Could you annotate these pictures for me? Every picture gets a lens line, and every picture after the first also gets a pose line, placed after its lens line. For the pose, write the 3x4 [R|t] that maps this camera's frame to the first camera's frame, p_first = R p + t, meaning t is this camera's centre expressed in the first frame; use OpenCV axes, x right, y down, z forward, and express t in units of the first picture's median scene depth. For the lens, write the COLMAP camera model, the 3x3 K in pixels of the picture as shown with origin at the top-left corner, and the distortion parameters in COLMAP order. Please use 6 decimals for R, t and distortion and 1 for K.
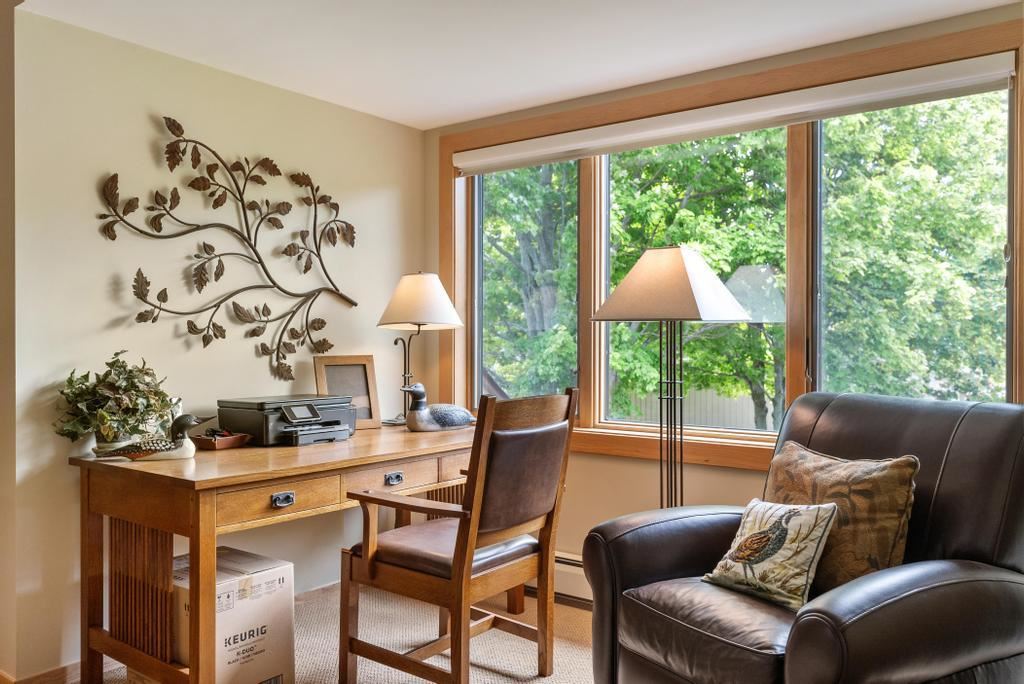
lens RADIAL K [[801.1, 0, 504.7], [0, 801.1, 344.5], [0, 0, 1]] dist [0.003227, -0.011297]
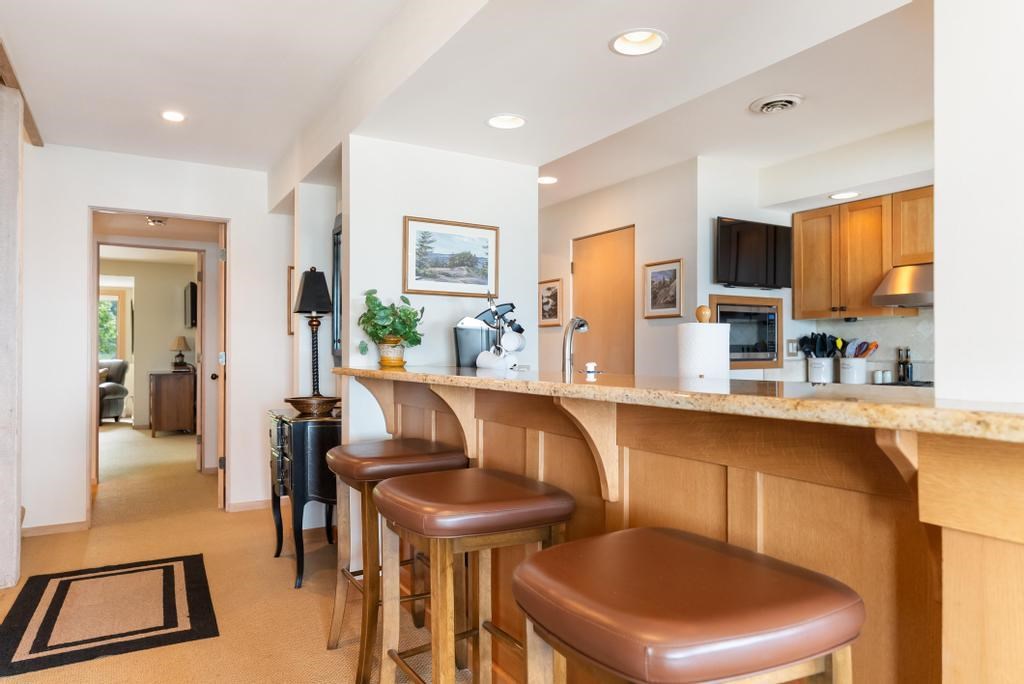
lens RADIAL K [[657.0, 0, 513.9], [0, 657.0, 344.4], [0, 0, 1]] dist [-0.025640, -0.000531]
pose [[0.367872, 0.006624, 0.929853, -2.048104], [0.003367, 0.999959, -0.008455, 0.007325], [-0.929870, 0.006241, 0.367834, -2.569226]]
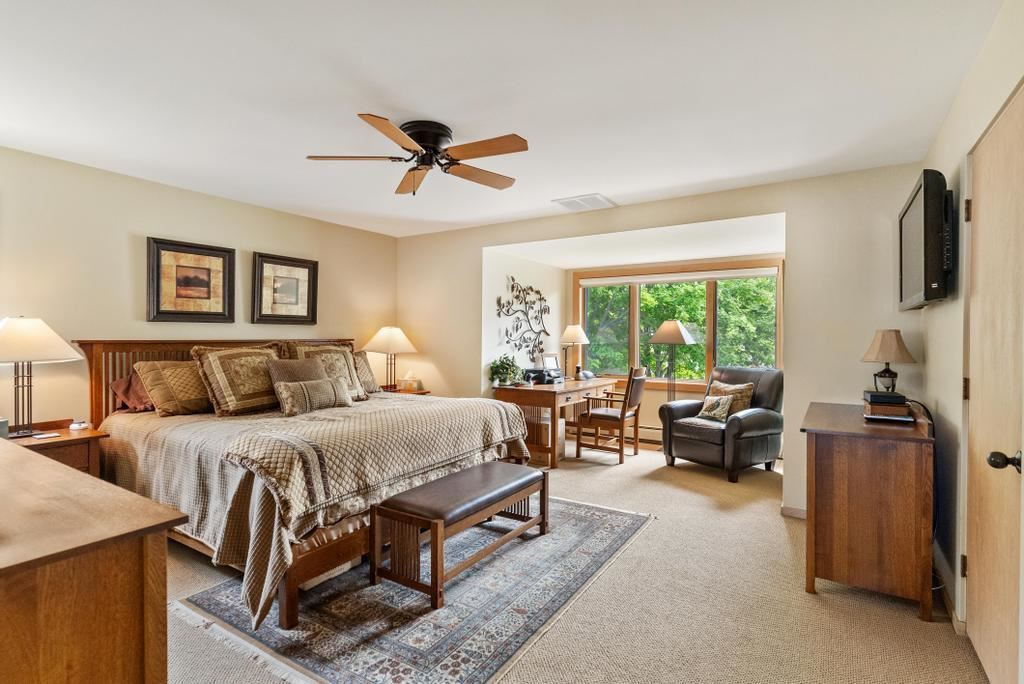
lens RADIAL K [[492.6, 0, 512.4], [0, 492.6, 338.5], [0, 0, 1]] dist [0.001558, 0.000218]
pose [[0.997118, 0.005779, 0.075645, -0.555969], [-0.005464, 0.999976, -0.004372, -0.038210], [-0.075669, 0.003946, 0.997125, -0.864818]]
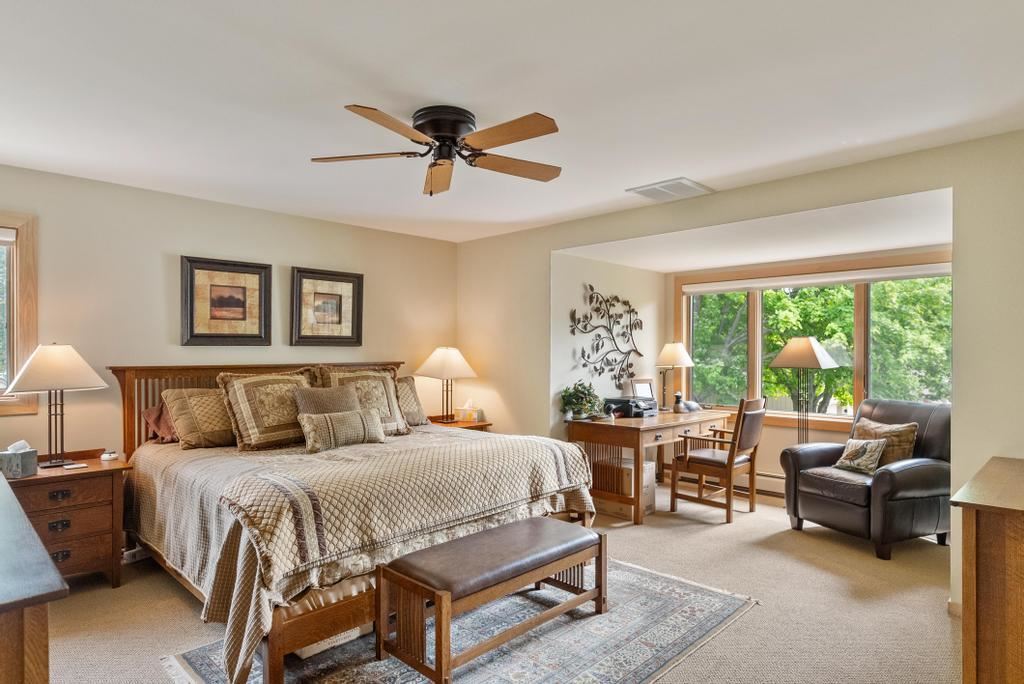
lens RADIAL K [[578.8, 0, 507.6], [0, 578.8, 352.1], [0, 0, 1]] dist [-0.003721, 0.003628]
pose [[0.991098, 0.002798, -0.133107, -0.431601], [-0.003841, 0.999964, -0.007578, -0.058892], [0.133081, 0.008021, 0.991073, -0.811503]]
